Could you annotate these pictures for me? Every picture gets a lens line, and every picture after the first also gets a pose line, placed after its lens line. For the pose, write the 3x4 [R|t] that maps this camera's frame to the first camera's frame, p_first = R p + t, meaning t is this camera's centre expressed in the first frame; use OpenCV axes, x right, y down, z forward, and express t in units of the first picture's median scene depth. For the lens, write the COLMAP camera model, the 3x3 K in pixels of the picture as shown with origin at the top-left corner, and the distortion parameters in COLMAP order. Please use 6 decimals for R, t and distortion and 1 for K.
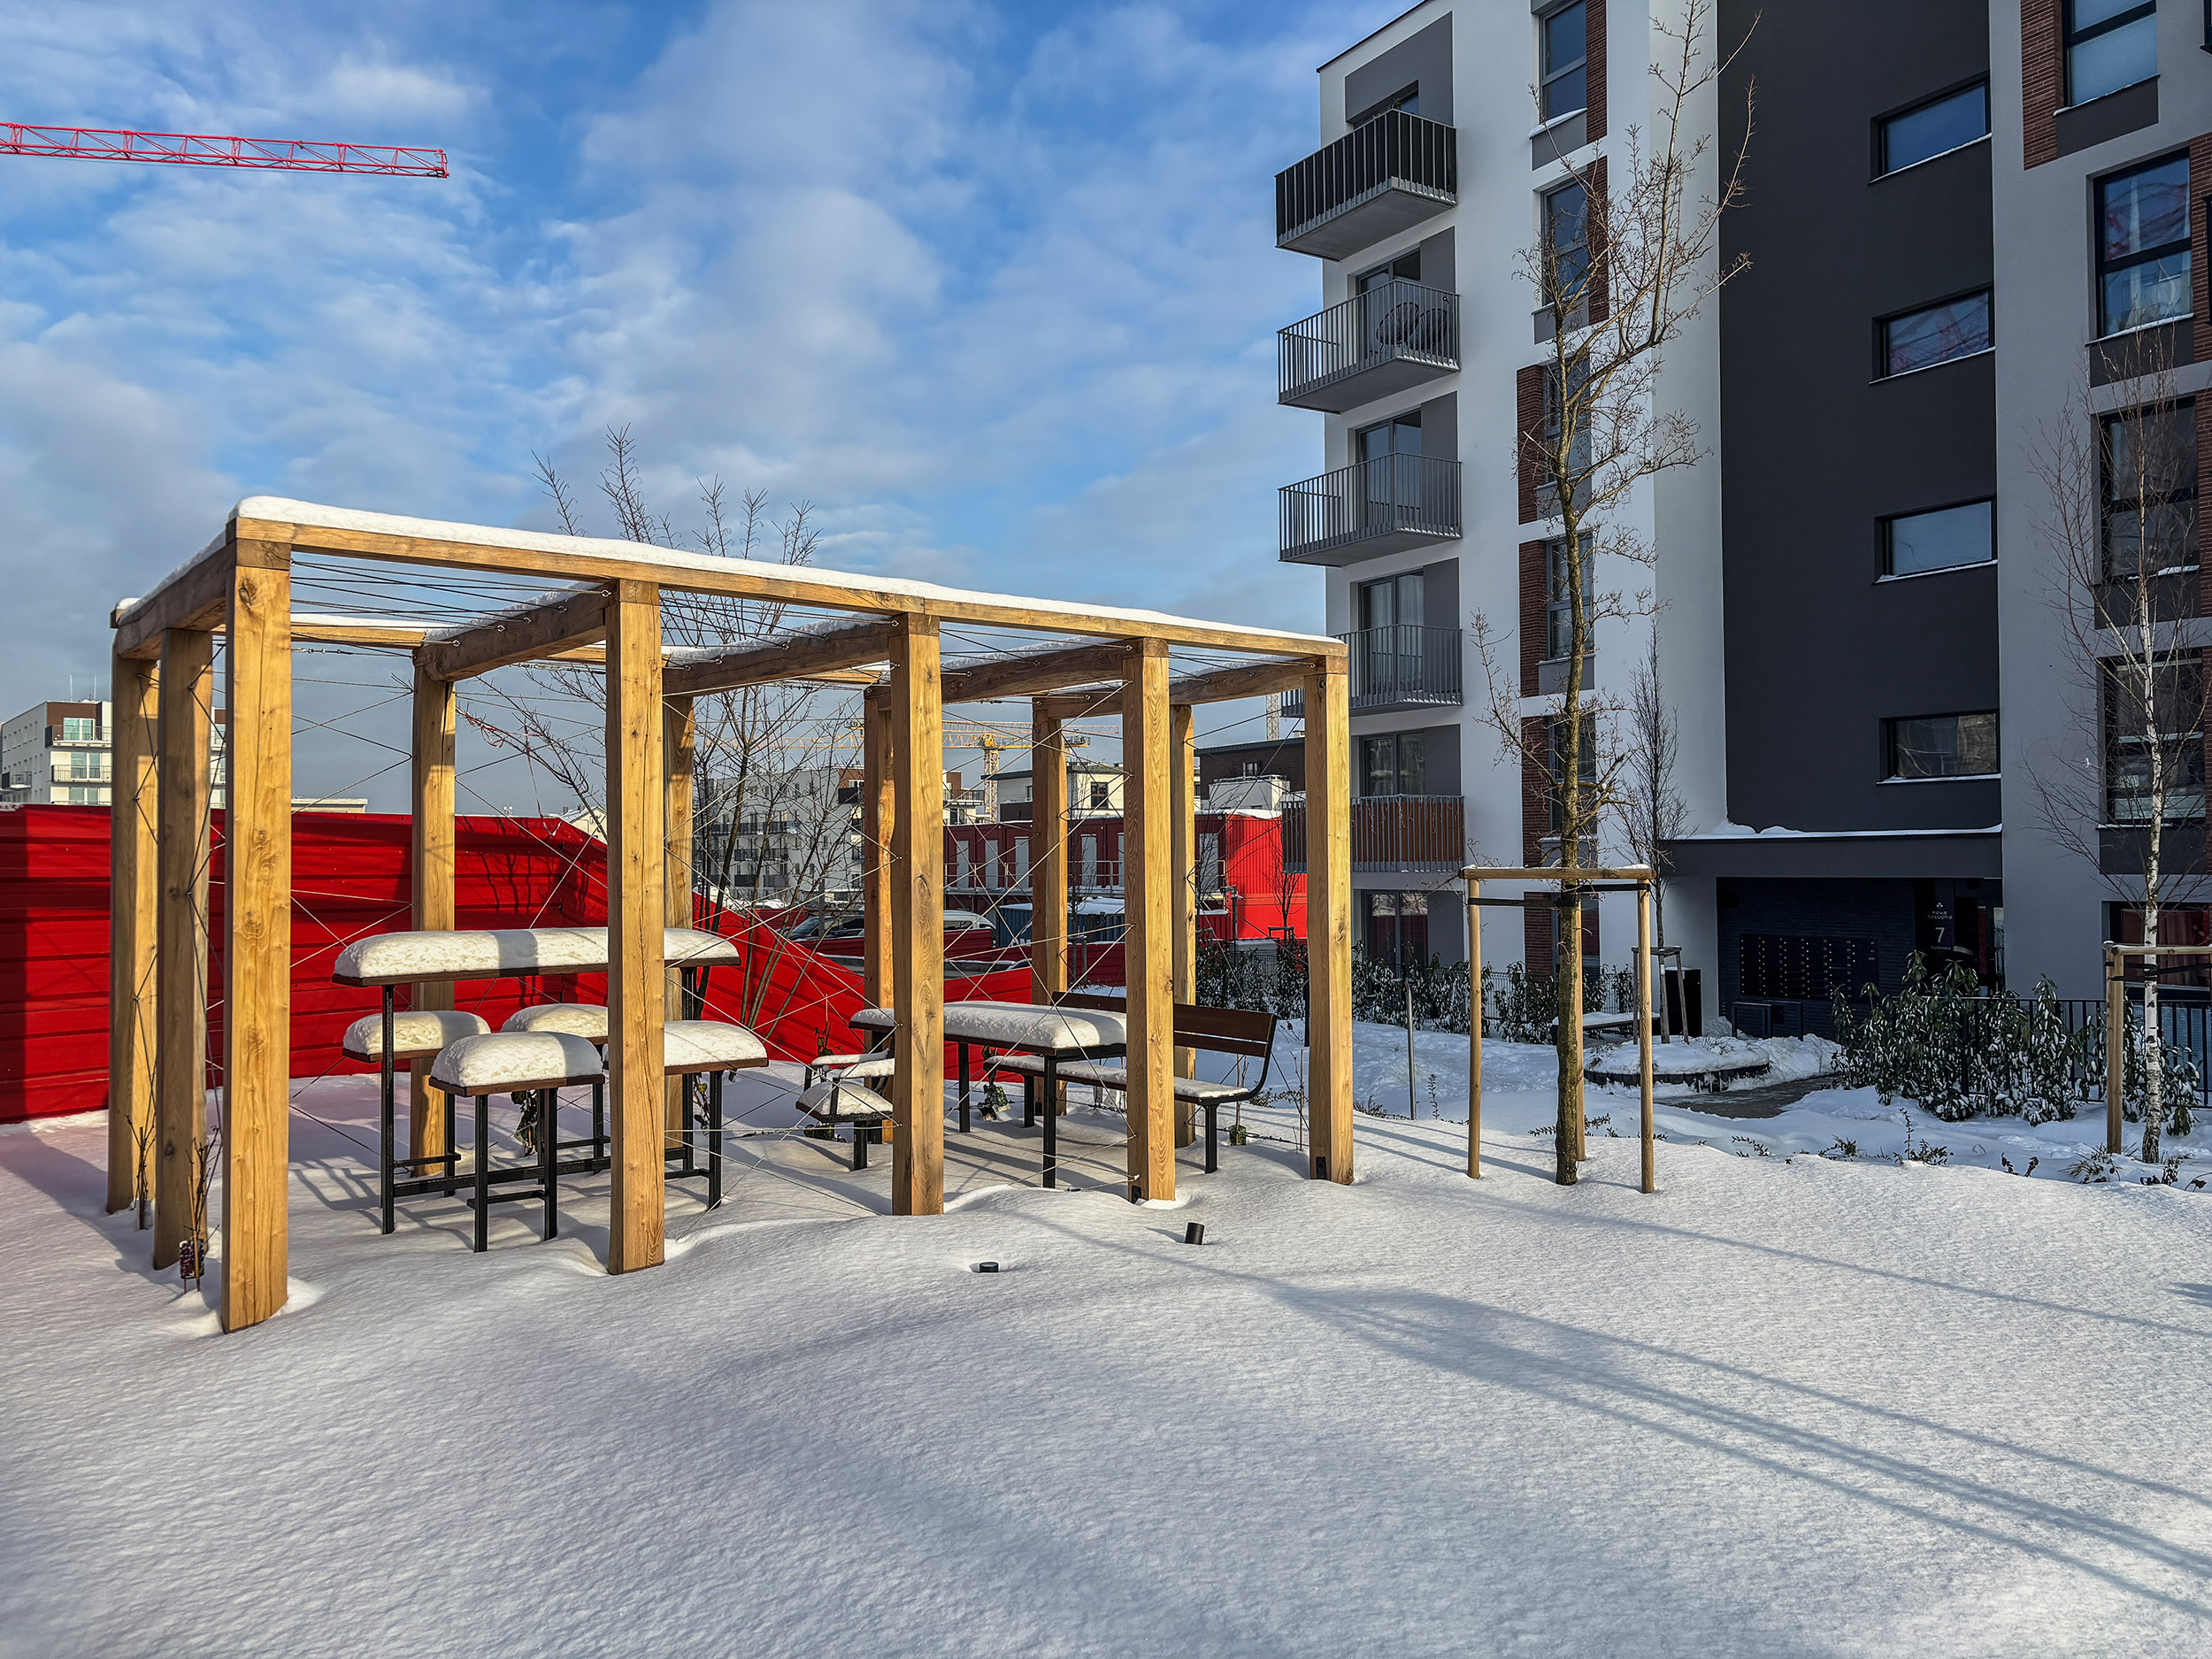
lens RADIAL K [[1665.4, 0, 1114.1], [0, 1665.4, 822.2], [0, 0, 1]] dist [0.081101, -0.073691]
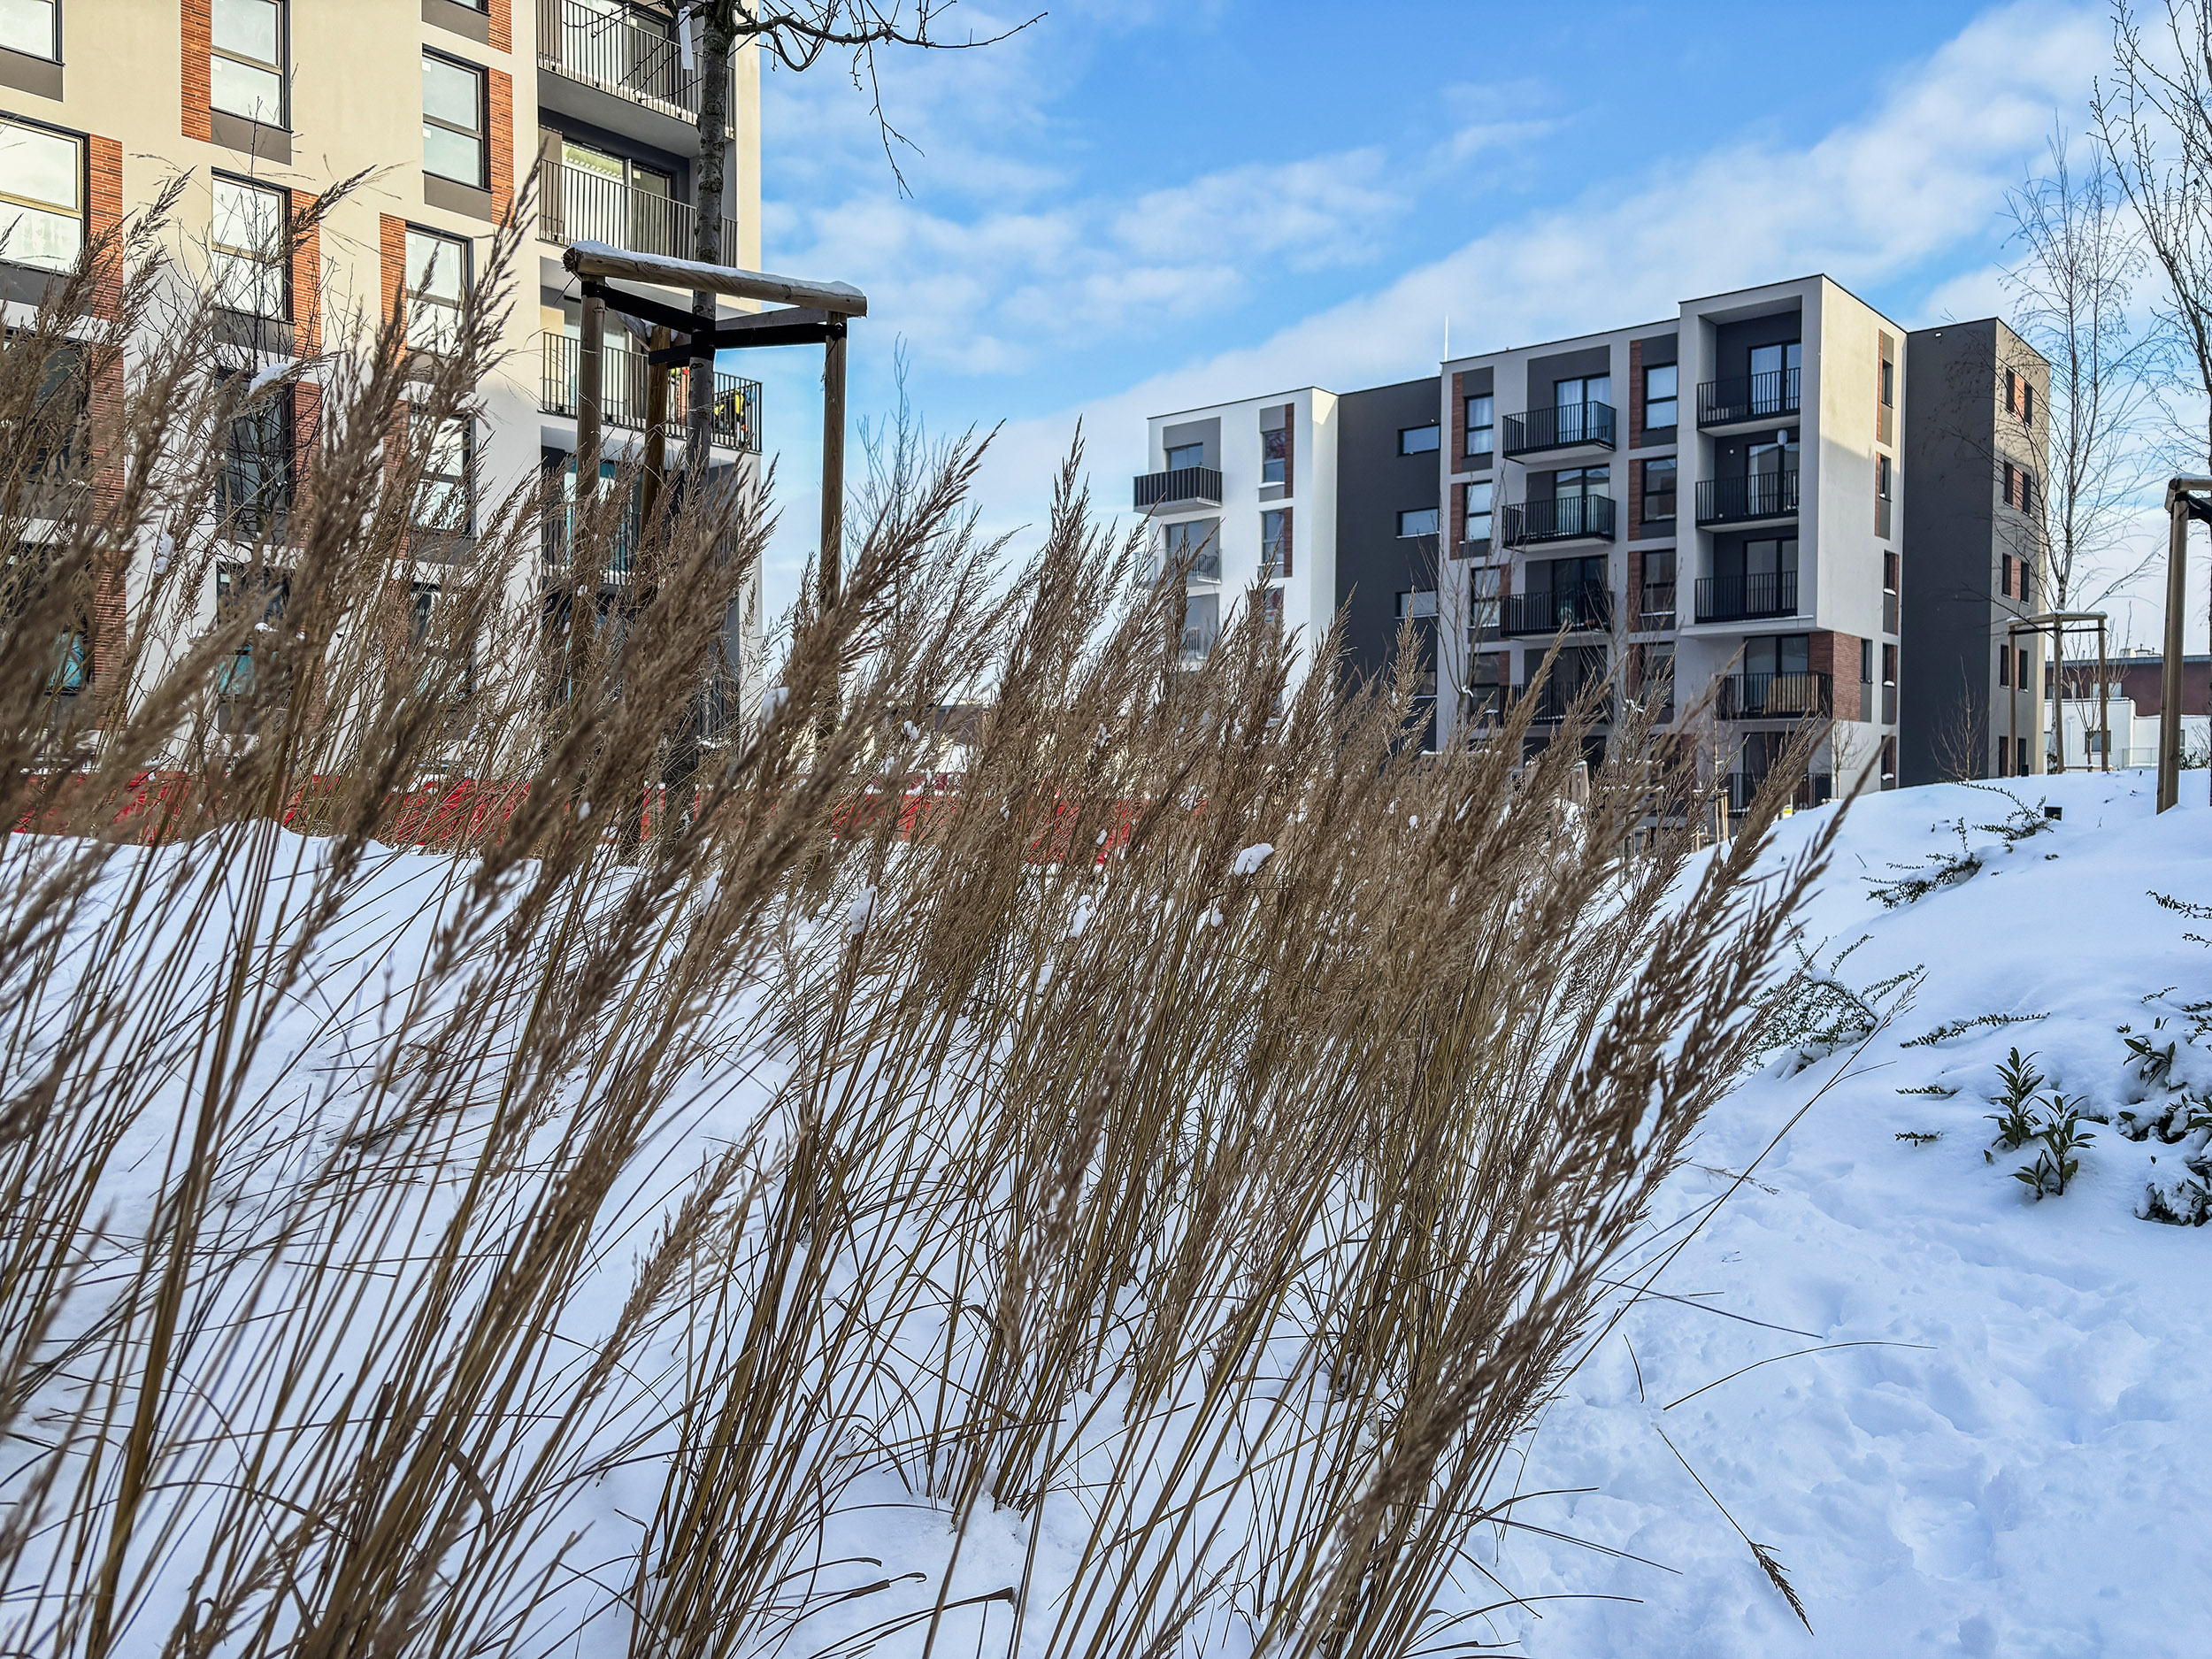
lens RADIAL K [[1665.4, 0, 1114.1], [0, 1665.4, 822.2], [0, 0, 1]] dist [0.081101, -0.073691]
pose [[0.959147, 0.009117, 0.282763, -0.577708], [-0.016200, 0.999611, 0.022722, -0.007321], [-0.282446, -0.026375, 0.958921, -1.124350]]
